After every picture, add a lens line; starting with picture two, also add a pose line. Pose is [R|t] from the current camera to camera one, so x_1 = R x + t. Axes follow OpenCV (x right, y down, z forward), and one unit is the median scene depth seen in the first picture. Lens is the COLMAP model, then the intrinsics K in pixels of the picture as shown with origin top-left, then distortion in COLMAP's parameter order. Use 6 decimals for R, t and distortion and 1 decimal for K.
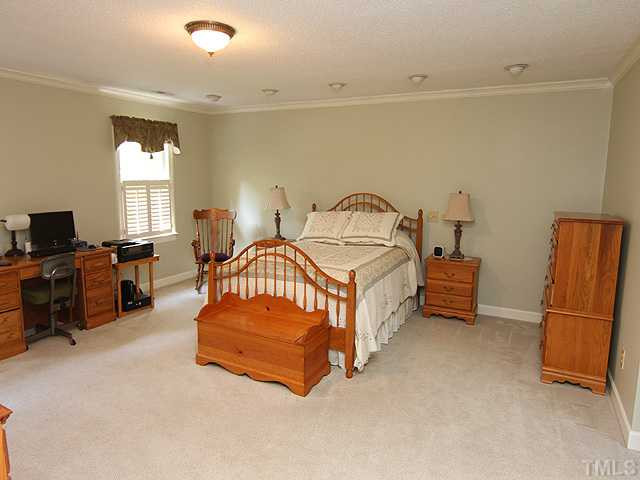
lens RADIAL K [[403.6, 0, 320.0], [0, 403.6, 240.0], [0, 0, 1]] dist [-0.000997, -0.000312]
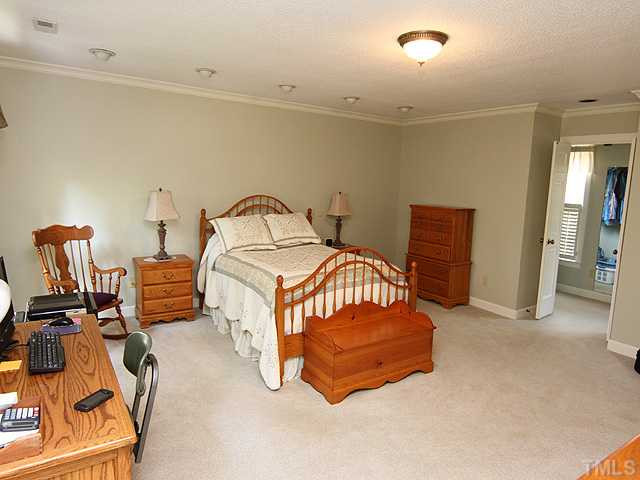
lens RADIAL K [[420.6, 0, 320.1], [0, 420.6, 228.9], [0, 0, 1]] dist [0.000568, 0.000694]
pose [[0.507822, -0.096790, 0.856007, -0.780241], [0.109795, 0.992836, 0.047127, -0.075770], [-0.854437, 0.070053, 0.514811, 0.411052]]
